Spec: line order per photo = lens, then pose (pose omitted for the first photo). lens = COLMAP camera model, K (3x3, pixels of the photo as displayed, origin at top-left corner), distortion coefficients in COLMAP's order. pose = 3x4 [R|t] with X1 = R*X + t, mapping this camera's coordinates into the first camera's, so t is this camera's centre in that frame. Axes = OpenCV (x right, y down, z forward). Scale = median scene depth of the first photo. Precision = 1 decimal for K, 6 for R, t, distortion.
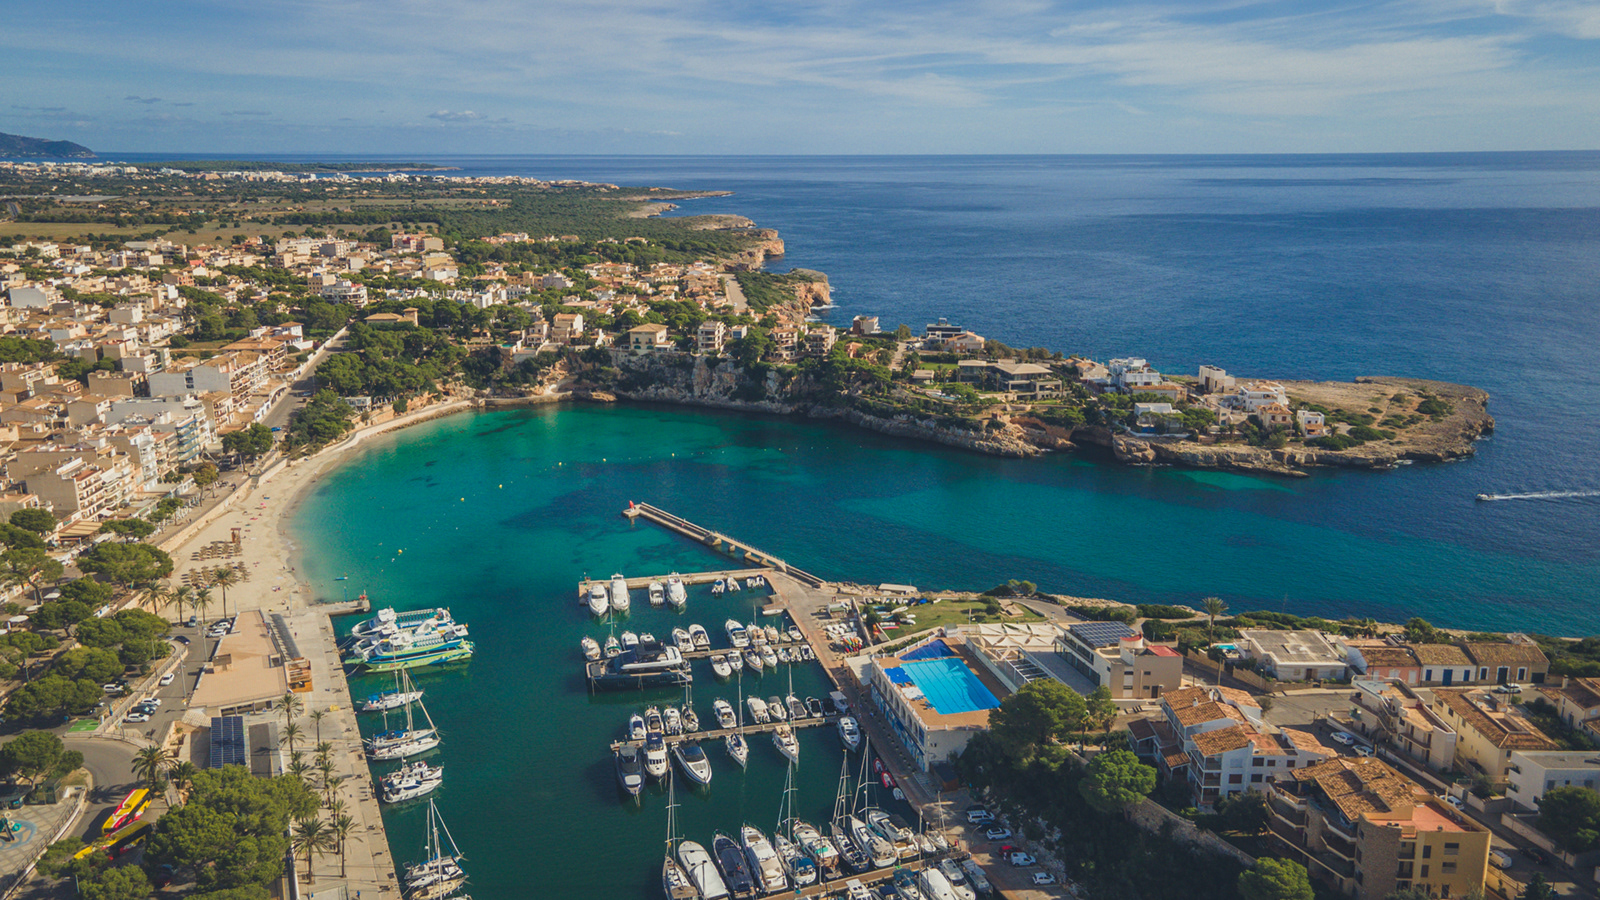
lens RADIAL K [[1132.0, 0, 798.8], [0, 1132.0, 447.9], [0, 0, 1]] dist [0.011077, 0.006061]
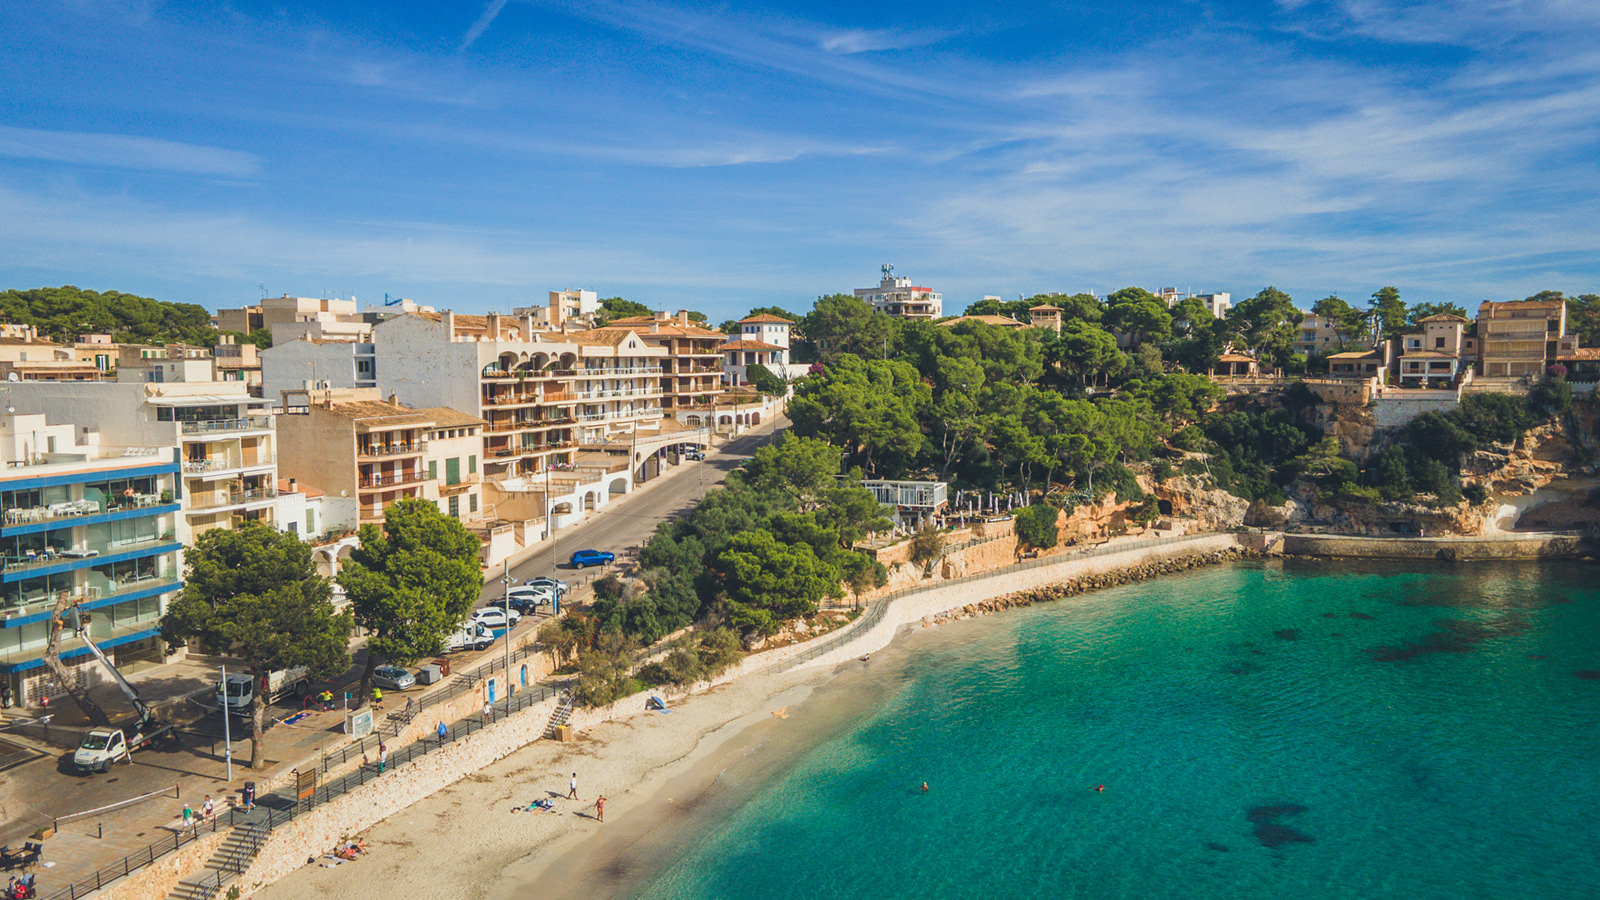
lens RADIAL K [[1132.0, 0, 798.9], [0, 1132.0, 449.7], [0, 0, 1]] dist [0.011077, 0.006061]
pose [[0.892519, 0.025551, -0.450286, -0.261793], [-0.101063, 0.984336, -0.144464, -0.007243], [0.439541, 0.174444, 0.881120, 0.675945]]
